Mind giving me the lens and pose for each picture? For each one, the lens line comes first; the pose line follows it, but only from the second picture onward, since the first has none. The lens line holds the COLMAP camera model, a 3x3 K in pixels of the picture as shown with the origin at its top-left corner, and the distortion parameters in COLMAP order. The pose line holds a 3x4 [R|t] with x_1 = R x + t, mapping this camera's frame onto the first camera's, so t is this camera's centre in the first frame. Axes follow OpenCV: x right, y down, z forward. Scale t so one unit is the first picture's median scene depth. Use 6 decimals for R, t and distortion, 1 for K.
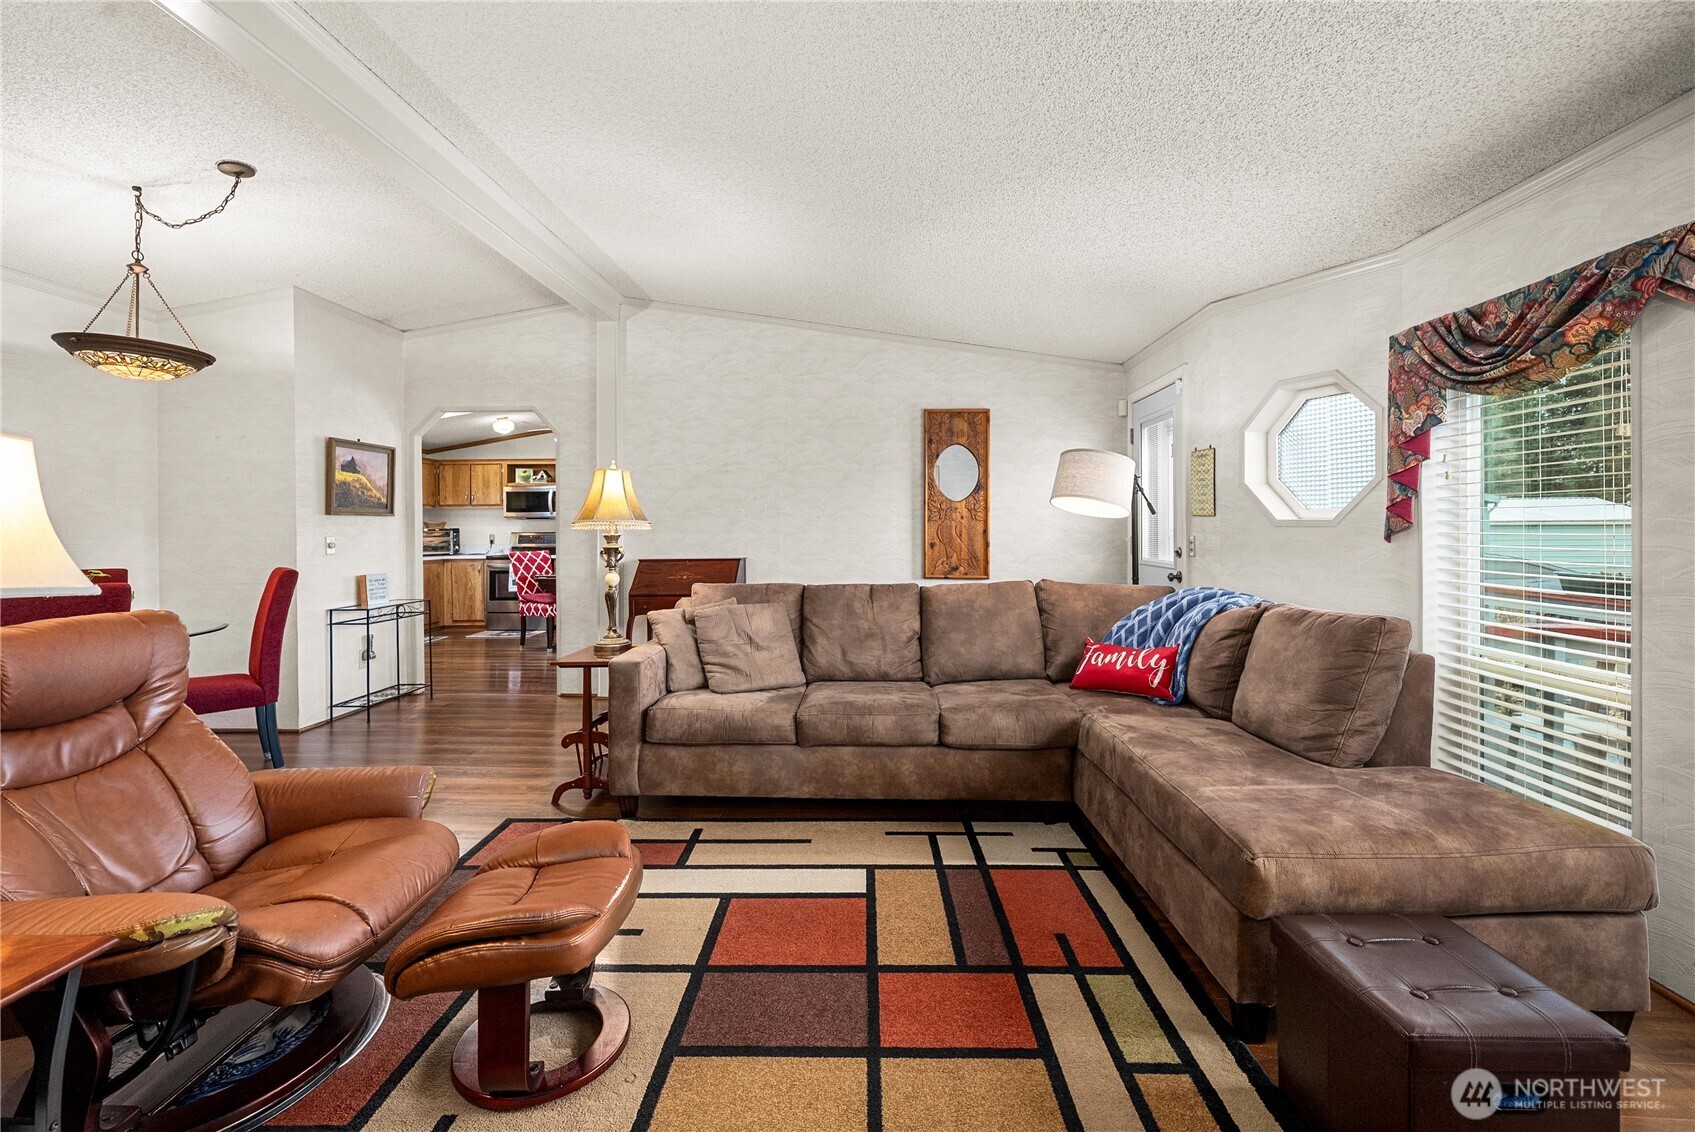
lens RADIAL K [[696.6, 0, 850.9], [0, 696.6, 521.0], [0, 0, 1]] dist [-0.010015, -0.000160]
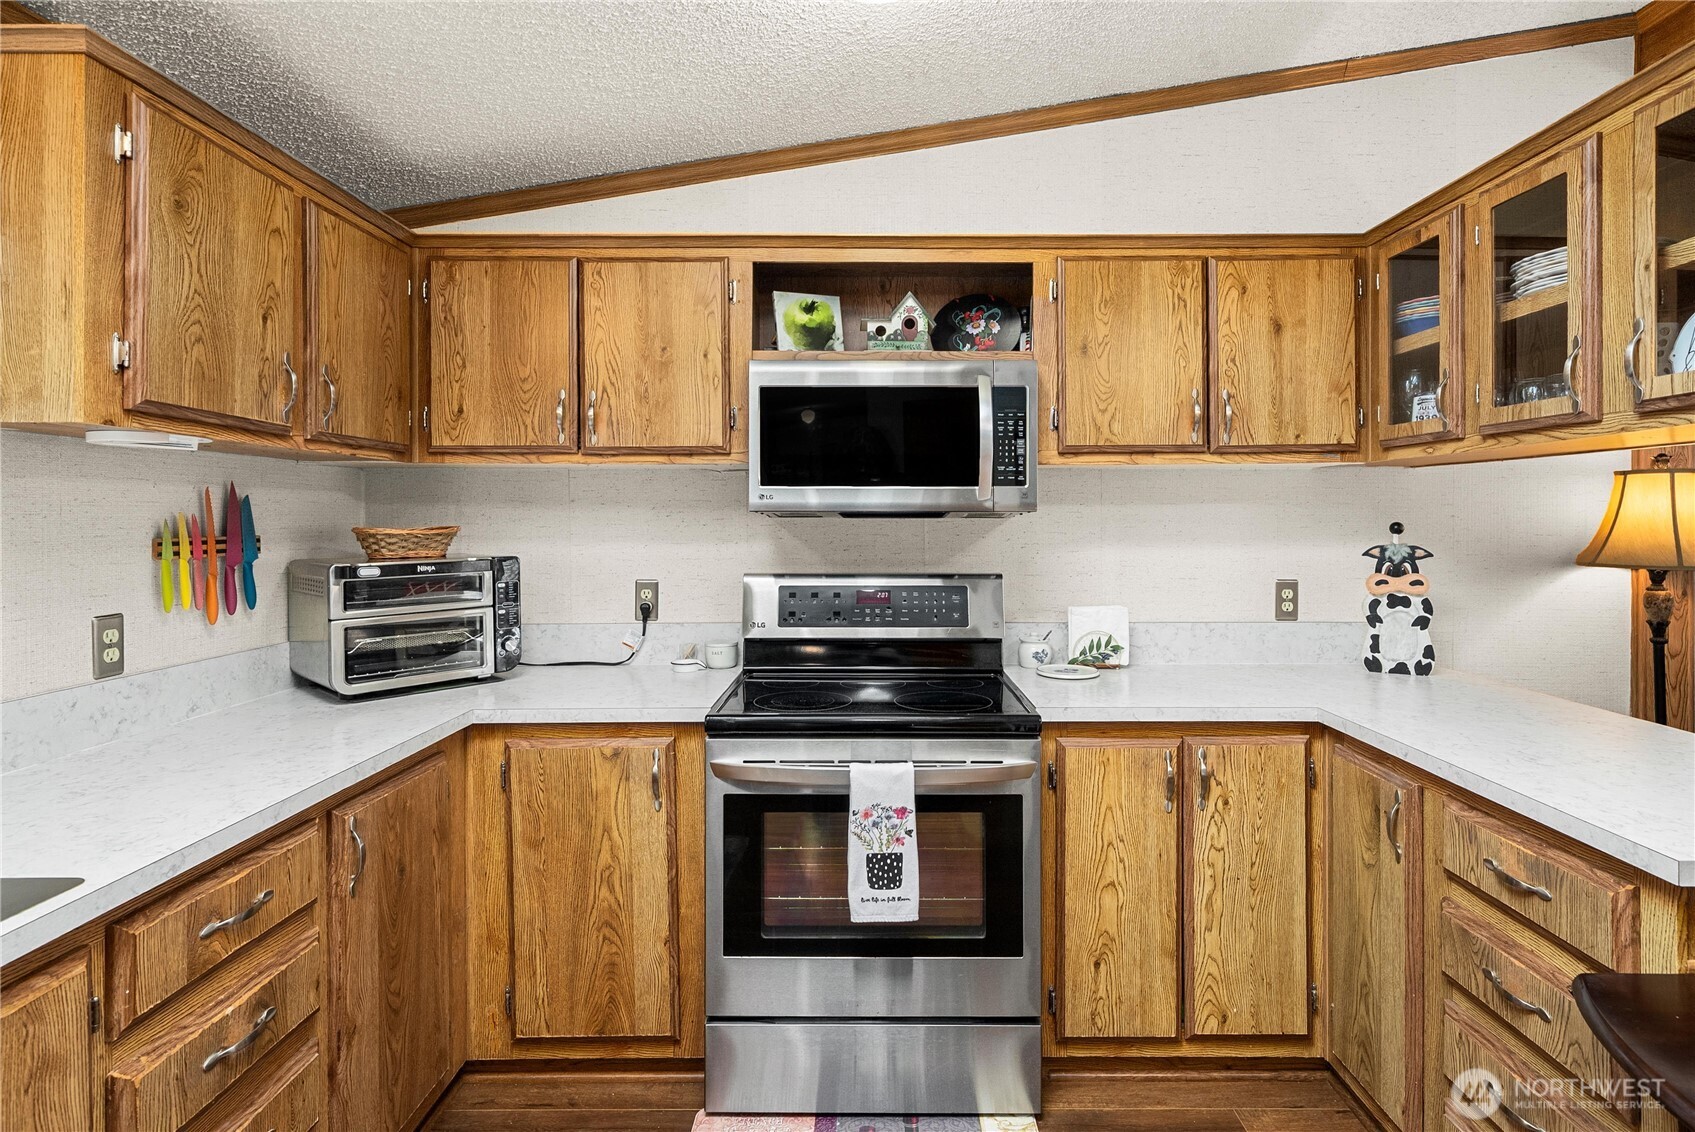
lens RADIAL K [[849.6, 0, 865.8], [0, 849.6, 511.8], [0, 0, 1]] dist [0.000747, 0.000388]
pose [[0.999826, 0.003034, 0.018399, -0.464781], [-0.003083, 0.999992, 0.002666, -0.004689], [-0.018391, -0.002723, 0.999827, 0.737639]]
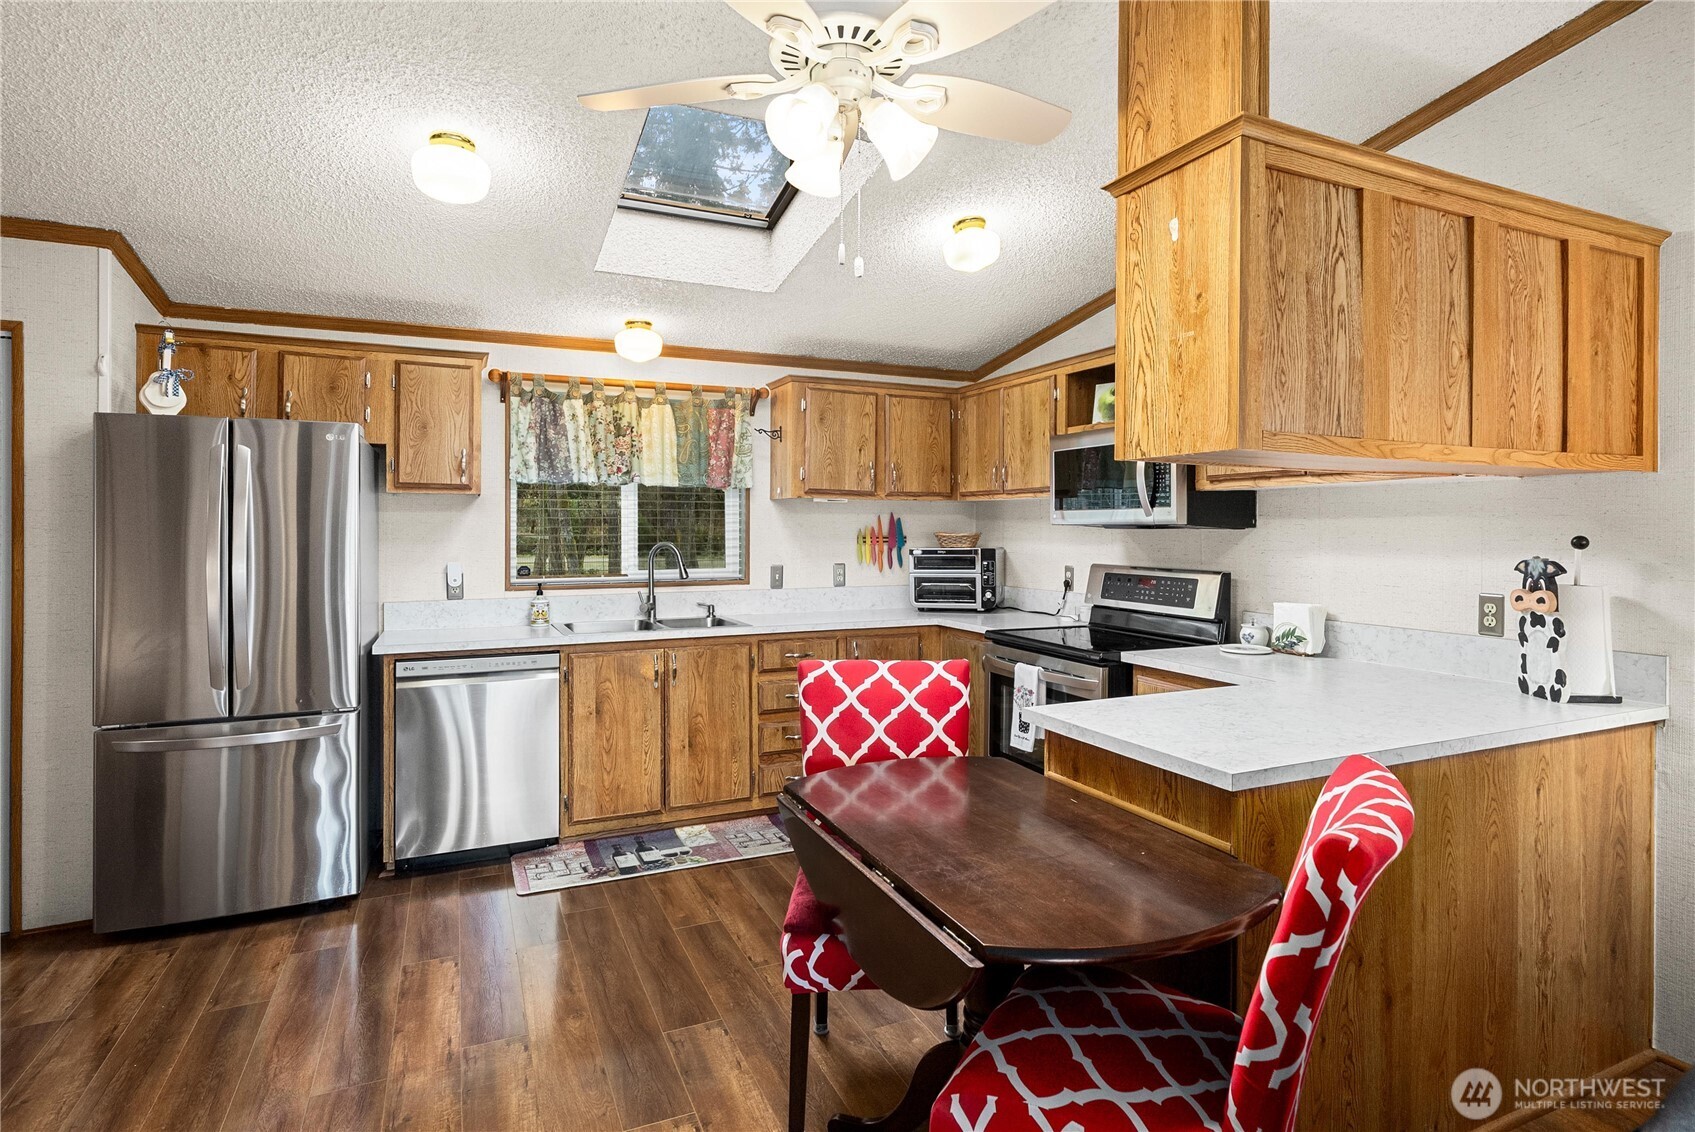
lens RADIAL K [[849.6, 0, 865.8], [0, 849.6, 511.8], [0, 0, 1]] dist [0.000747, 0.000388]
pose [[0.452965, -0.011011, -0.891460, -0.151844], [0.005907, 0.999939, -0.009350, -0.007092], [0.891509, -0.001030, 0.453003, 0.711277]]
